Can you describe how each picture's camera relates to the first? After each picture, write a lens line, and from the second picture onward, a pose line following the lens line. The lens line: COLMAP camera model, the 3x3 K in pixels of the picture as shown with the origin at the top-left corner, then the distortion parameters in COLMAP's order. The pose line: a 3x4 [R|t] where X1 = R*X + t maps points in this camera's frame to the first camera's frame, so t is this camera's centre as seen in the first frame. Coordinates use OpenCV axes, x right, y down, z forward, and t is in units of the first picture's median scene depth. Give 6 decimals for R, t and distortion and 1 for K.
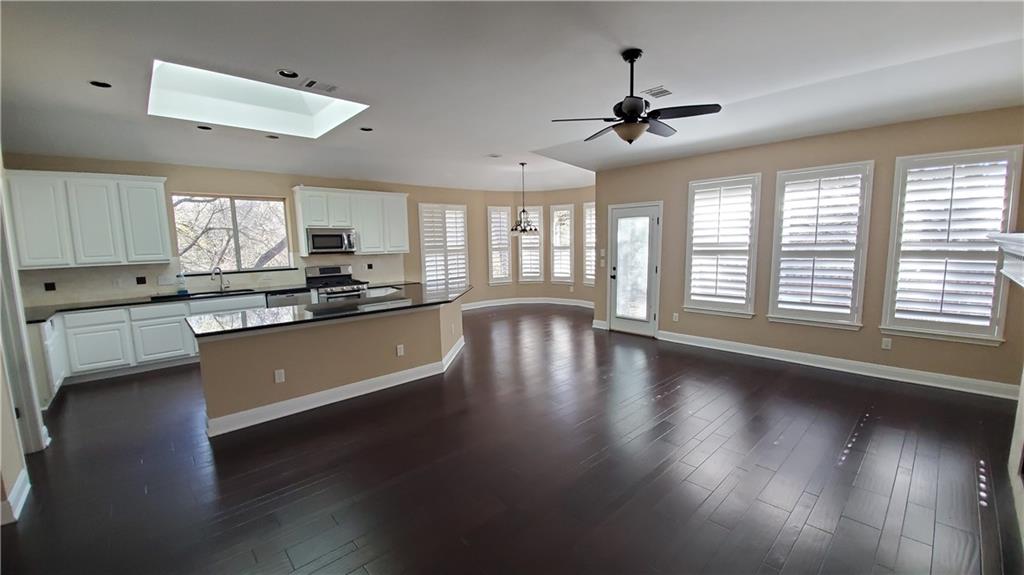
lens RADIAL K [[411.6, 0, 509.0], [0, 411.6, 293.4], [0, 0, 1]] dist [-0.019903, -0.003665]
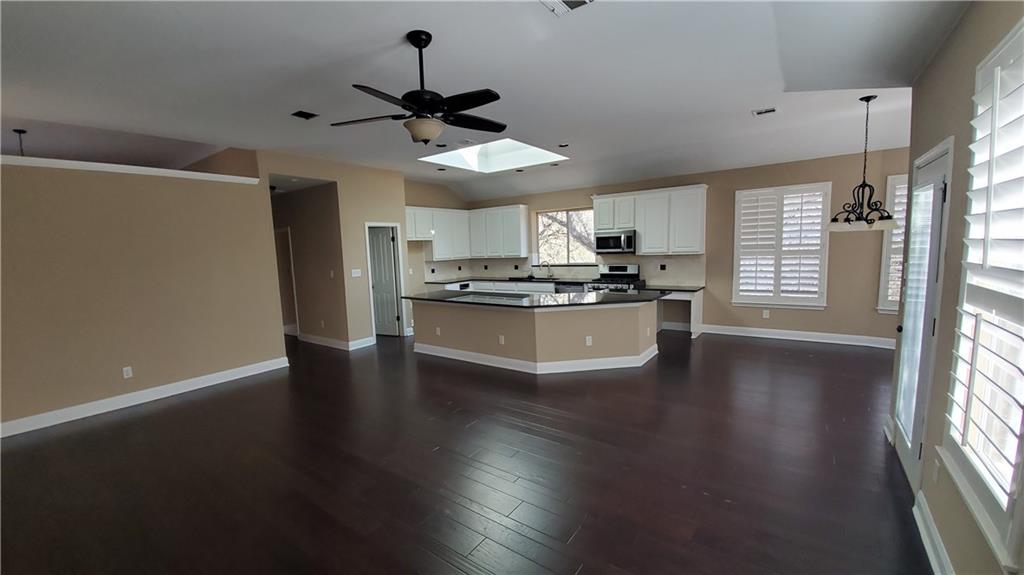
lens RADIAL K [[411.6, 0, 509.9], [0, 411.6, 291.3], [0, 0, 1]] dist [-0.019903, -0.003665]
pose [[0.170368, 0.118816, -0.978191, 0.485434], [-0.091406, 0.990329, 0.104371, -0.069584], [0.981132, 0.071631, 0.179581, 0.431432]]
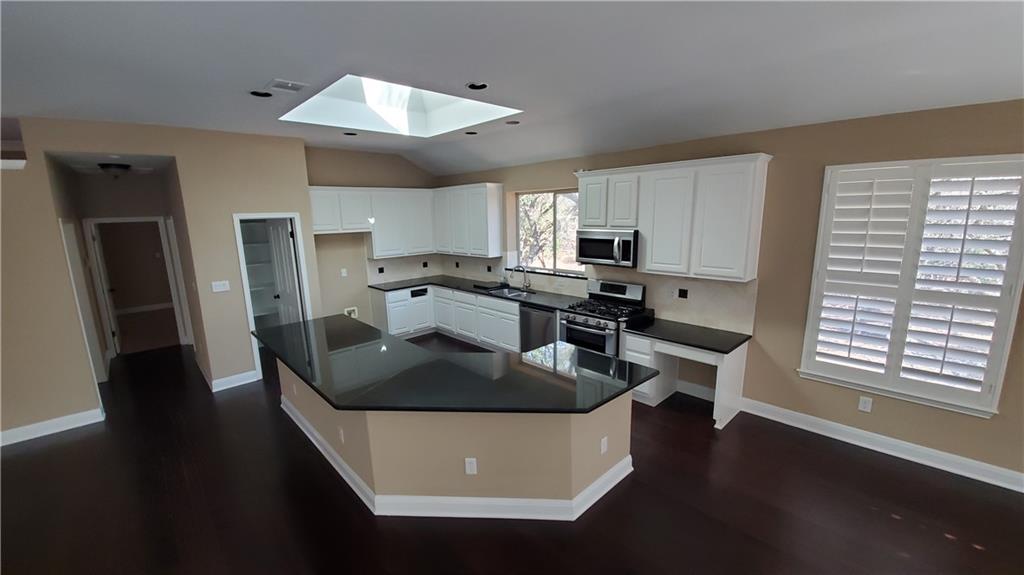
lens RADIAL K [[411.6, 0, 507.4], [0, 411.6, 292.5], [0, 0, 1]] dist [-0.019903, -0.003665]
pose [[-0.017973, 0.208934, -0.977765, 0.202632], [-0.103237, 0.972308, 0.209665, -0.145535], [0.994494, 0.104710, 0.004095, 0.673588]]
